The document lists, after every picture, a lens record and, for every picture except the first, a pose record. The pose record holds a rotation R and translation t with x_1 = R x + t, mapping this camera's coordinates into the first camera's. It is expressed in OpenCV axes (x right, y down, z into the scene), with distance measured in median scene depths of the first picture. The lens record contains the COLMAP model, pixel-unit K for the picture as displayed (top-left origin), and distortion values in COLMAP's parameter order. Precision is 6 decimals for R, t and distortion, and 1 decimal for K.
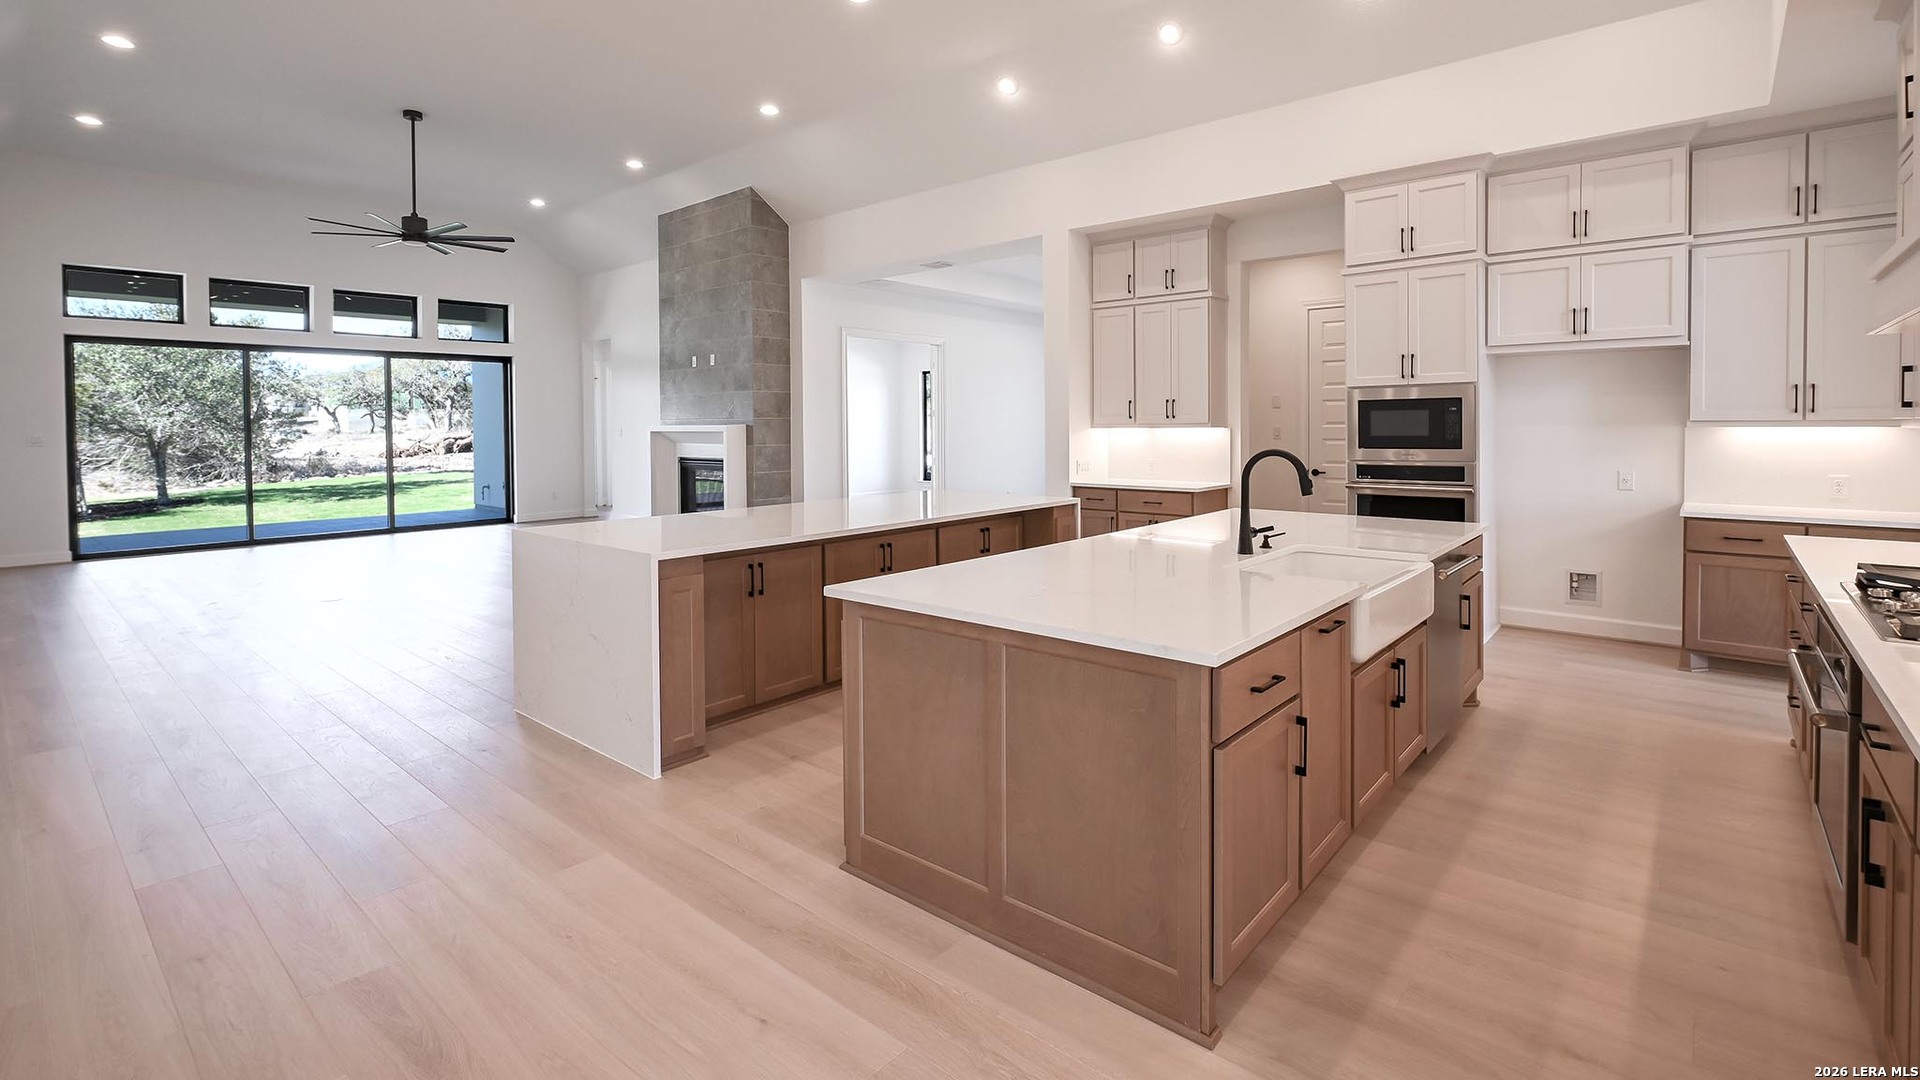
lens RADIAL K [[862.2, 0, 959.7], [0, 862.2, 441.7], [0, 0, 1]] dist [0.001149, 0.000329]
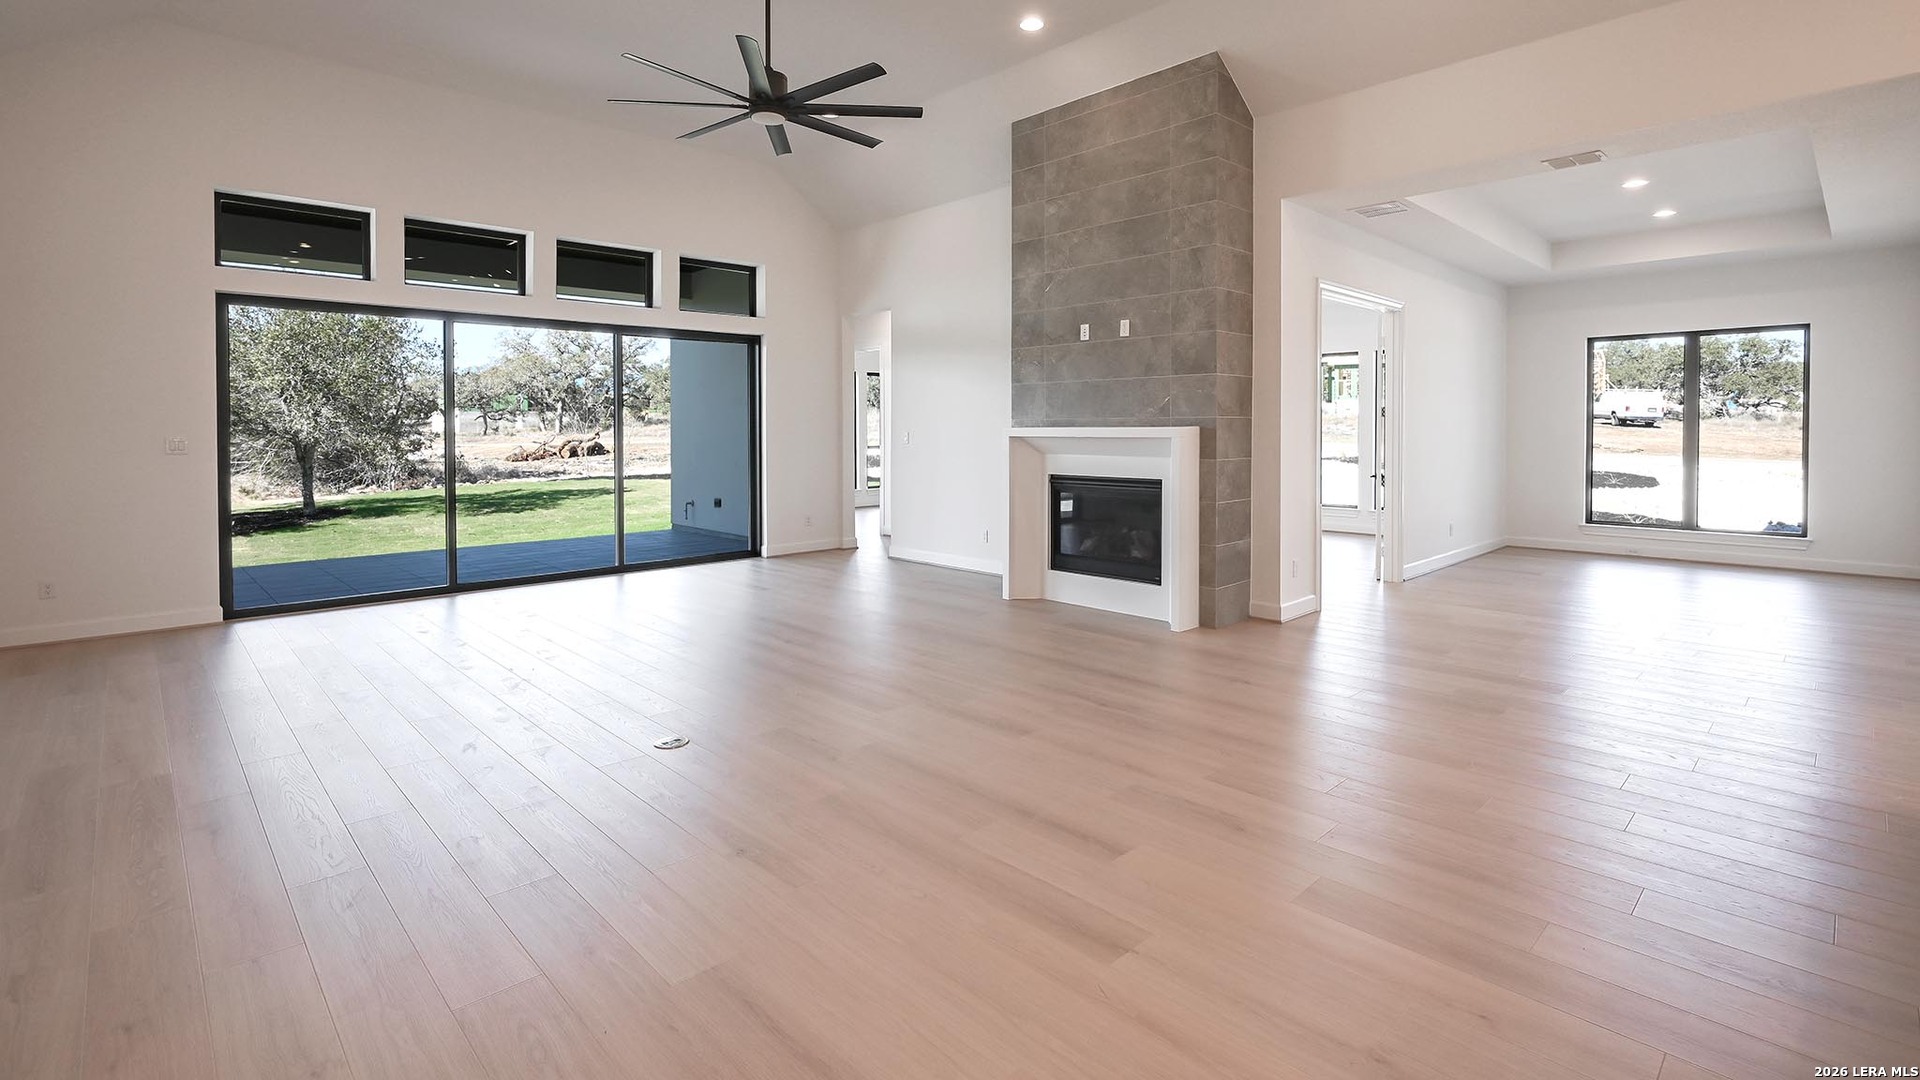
lens RADIAL K [[862.2, 0, 959.7], [0, 862.2, 441.7], [0, 0, 1]] dist [0.001149, 0.000329]
pose [[0.996555, 0.005404, -0.082757, -0.333517], [-0.005842, 0.999970, -0.005044, -0.003784], [0.082727, 0.005510, 0.996557, 0.312435]]
